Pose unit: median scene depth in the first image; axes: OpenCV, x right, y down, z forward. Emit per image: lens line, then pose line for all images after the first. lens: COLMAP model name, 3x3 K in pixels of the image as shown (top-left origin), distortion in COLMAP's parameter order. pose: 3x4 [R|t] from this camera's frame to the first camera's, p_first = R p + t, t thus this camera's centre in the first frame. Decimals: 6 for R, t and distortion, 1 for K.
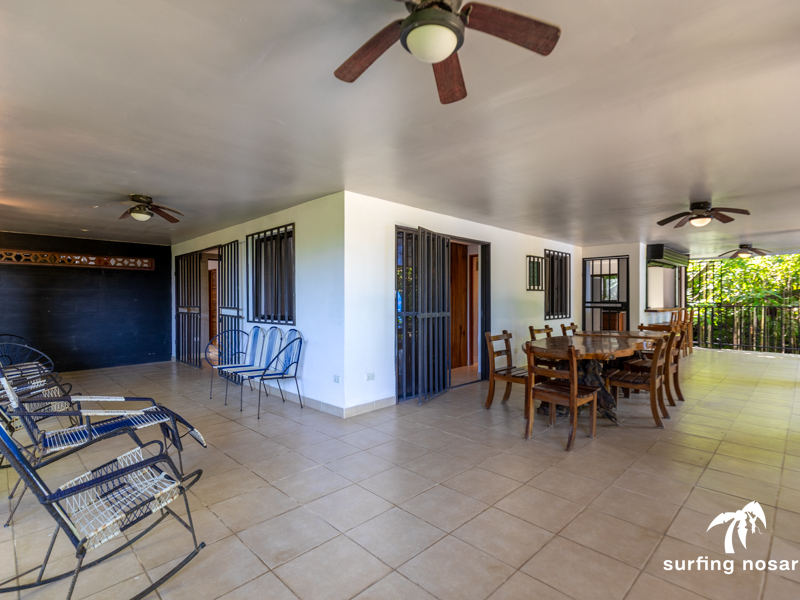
lens RADIAL K [[409.9, 0, 405.4], [0, 409.9, 302.9], [0, 0, 1]] dist [-0.019274, -0.000385]
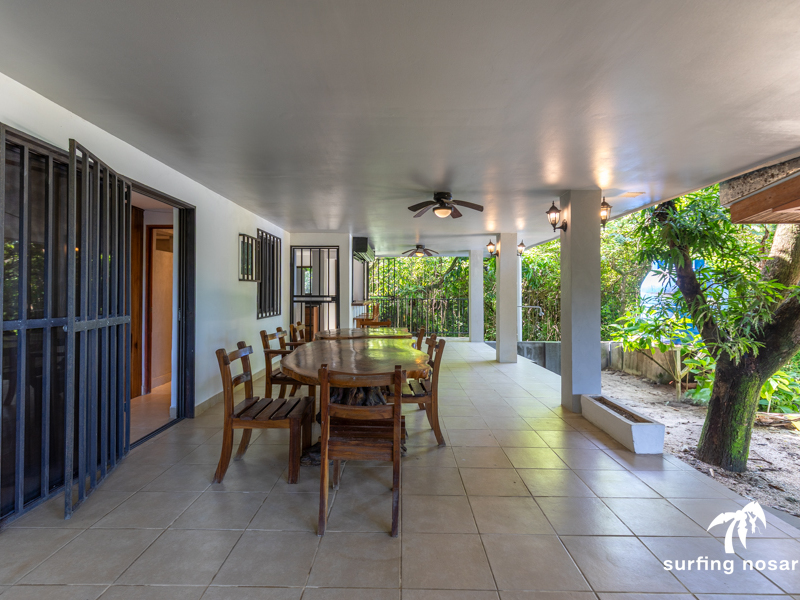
lens RADIAL K [[407.7, 0, 400.8], [0, 407.7, 285.8], [0, 0, 1]] dist [0.003108, 0.000281]
pose [[0.704689, 0.014028, 0.709378, -0.020479], [0.003448, 0.999725, -0.023194, -0.002717], [-0.709508, 0.018790, 0.704447, 0.252881]]
